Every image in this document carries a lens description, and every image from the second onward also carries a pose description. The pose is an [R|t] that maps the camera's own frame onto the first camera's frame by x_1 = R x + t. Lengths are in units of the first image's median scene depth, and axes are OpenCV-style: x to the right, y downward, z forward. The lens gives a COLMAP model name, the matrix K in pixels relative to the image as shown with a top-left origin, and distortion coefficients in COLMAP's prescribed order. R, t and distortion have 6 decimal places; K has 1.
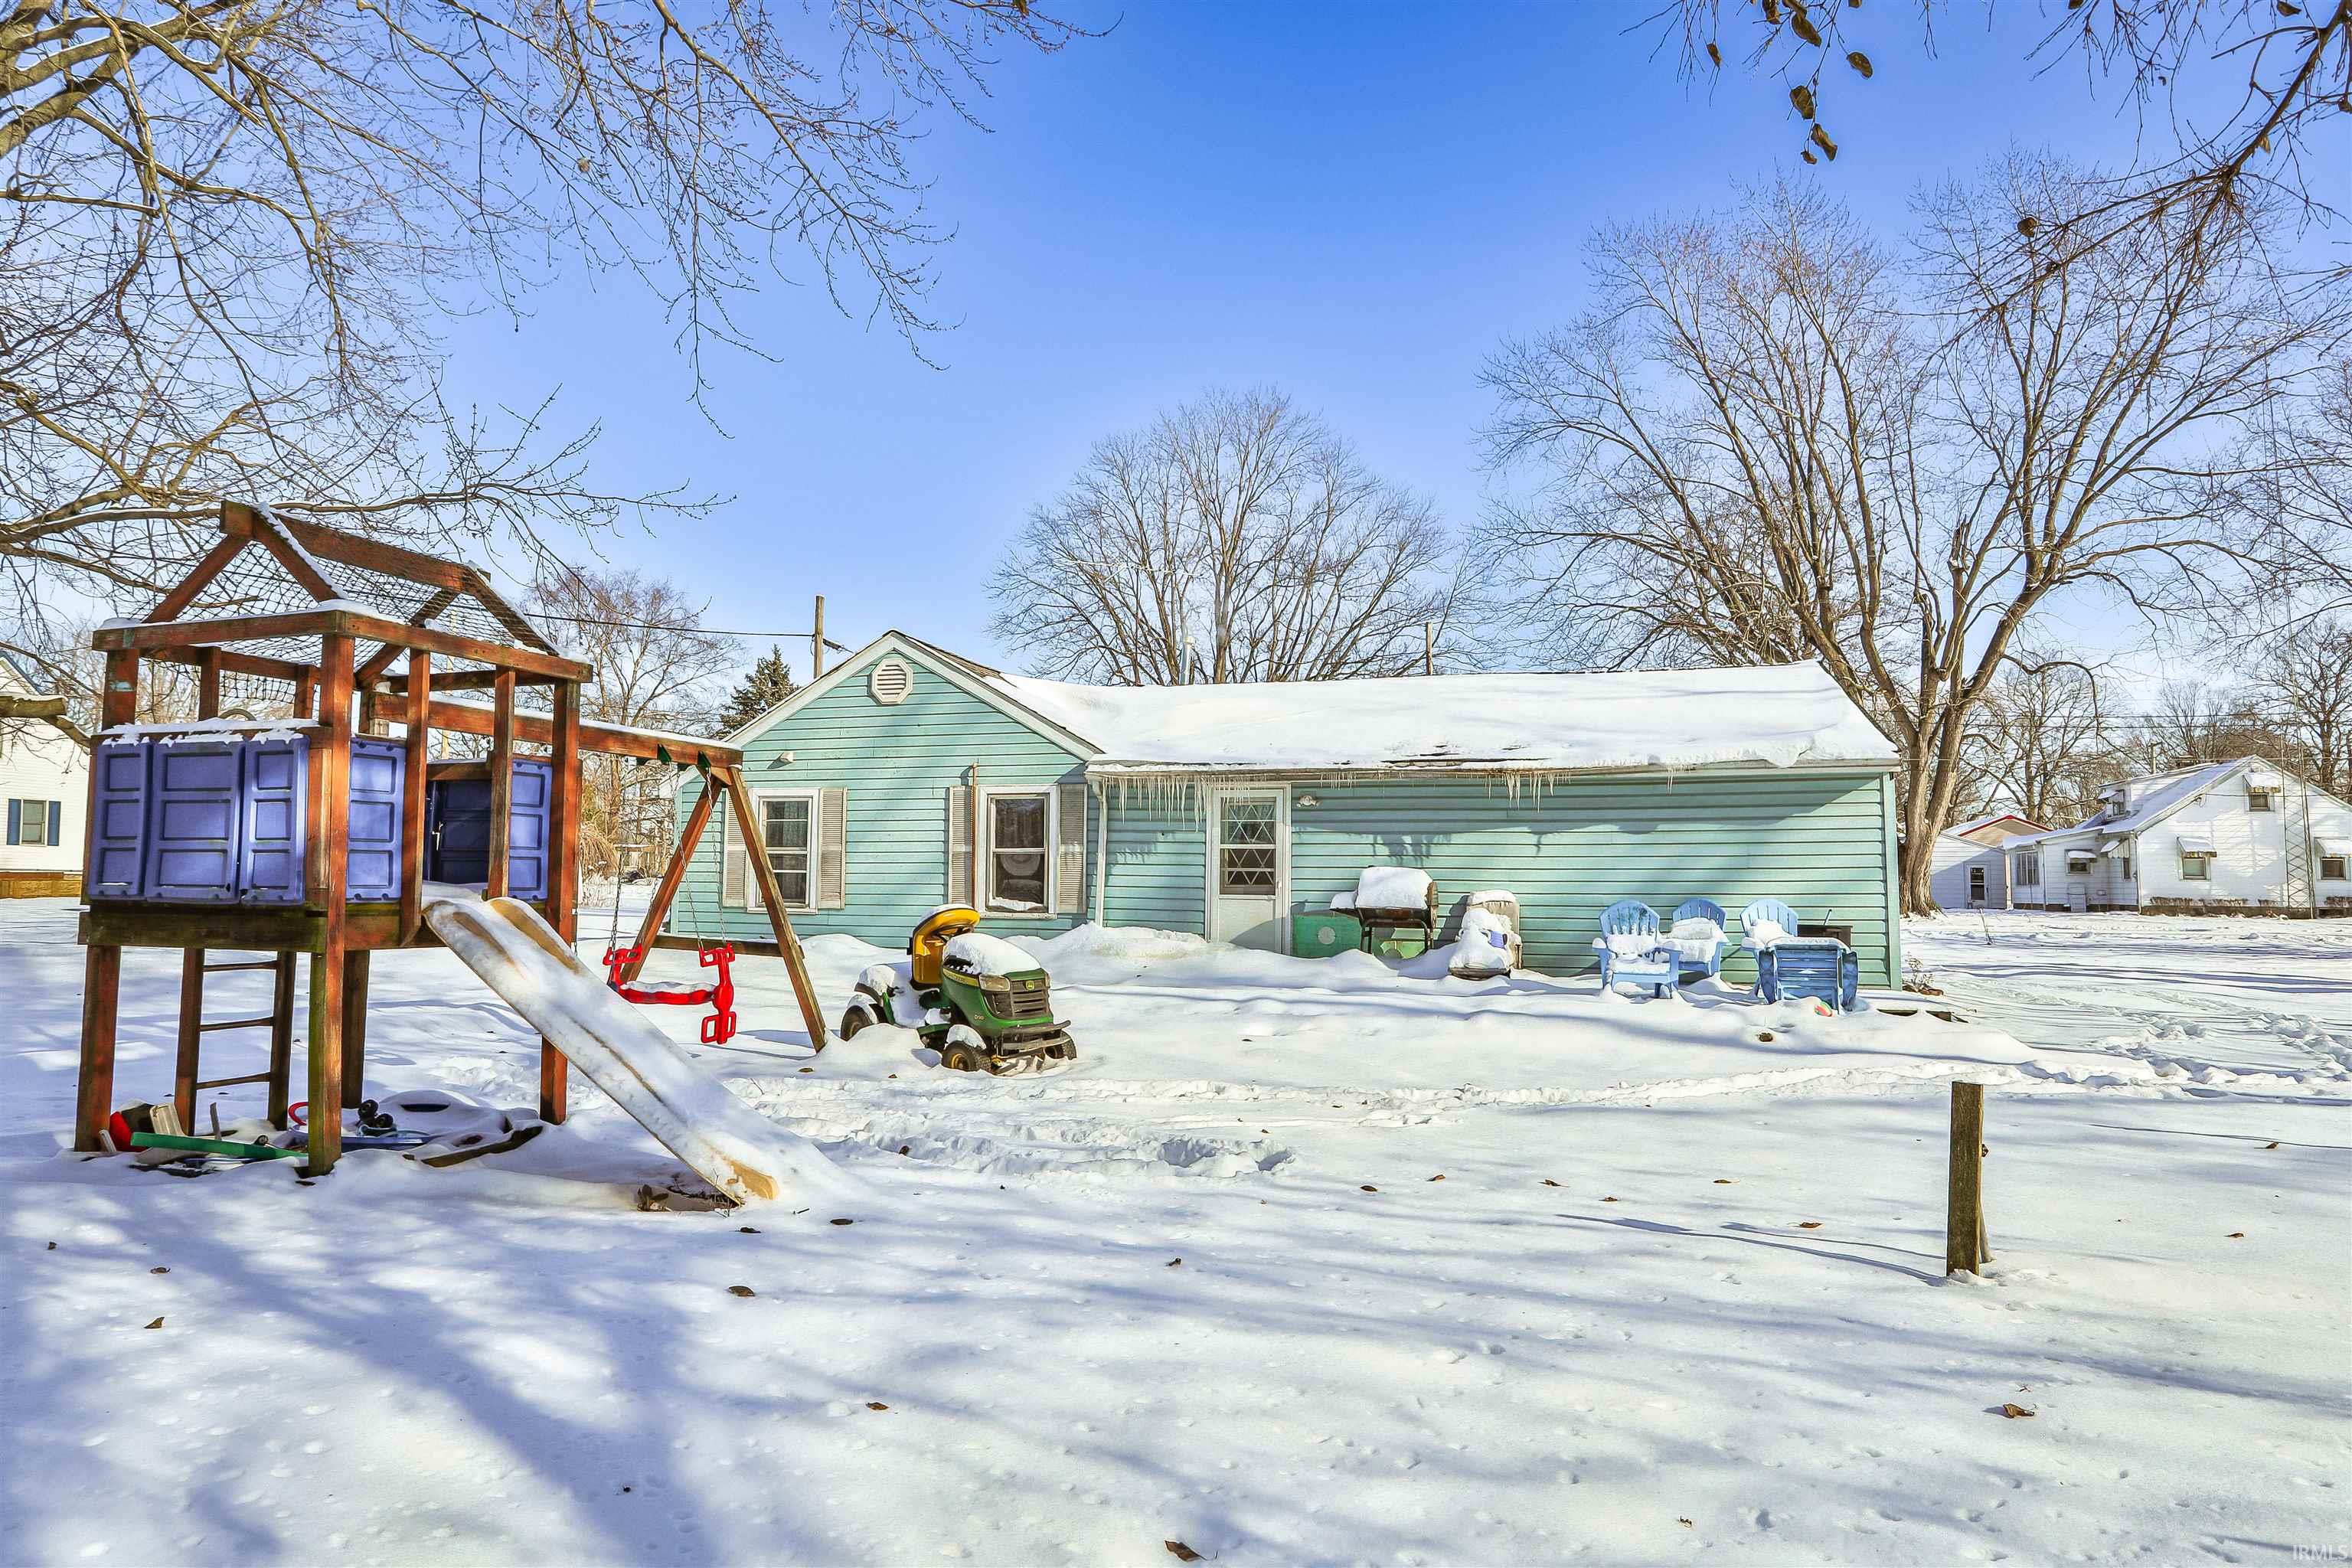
lens RADIAL K [[1466.7, 0, 1177.8], [0, 1466.7, 779.6], [0, 0, 1]] dist [-0.001673, -0.000025]
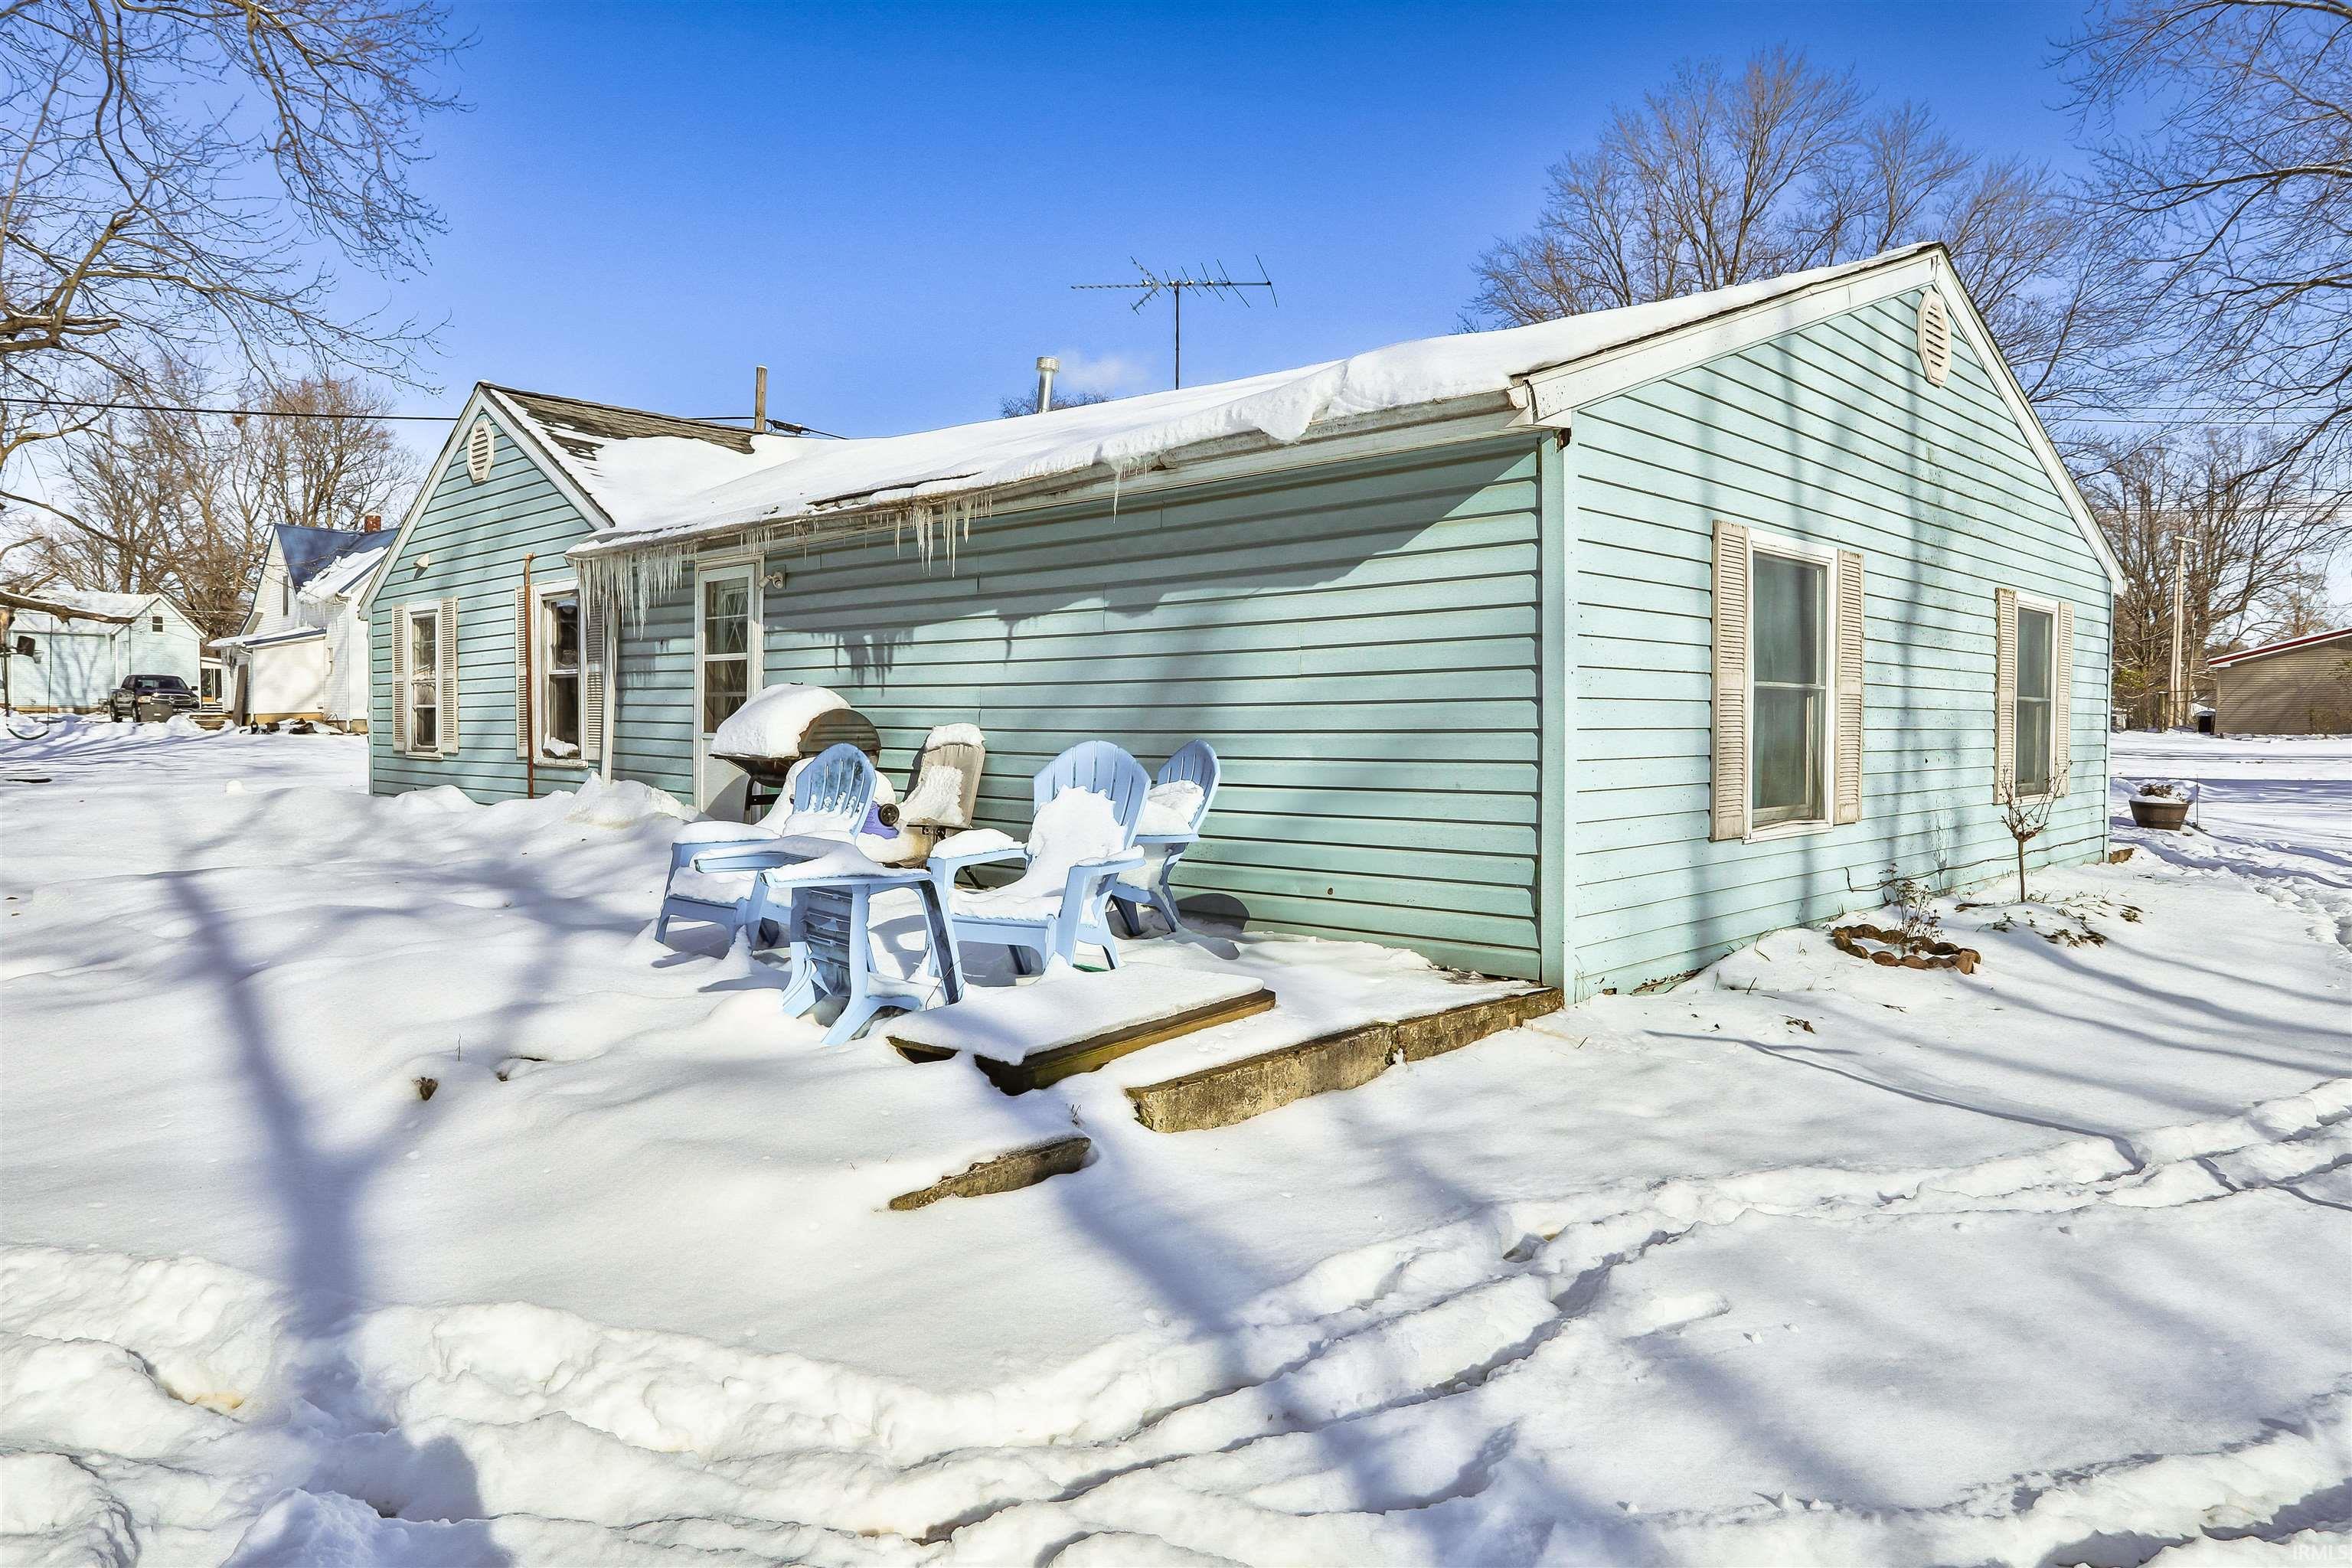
lens RADIAL K [[1534.9, 0, 1171.5], [0, 1534.9, 767.0], [0, 0, 1]] dist [-0.057491, 0.034277]
pose [[0.878277, 0.008514, -0.478077, 0.545882], [0.039861, 0.995057, 0.090949, 0.040965], [0.476488, -0.098935, 0.873596, 0.519930]]
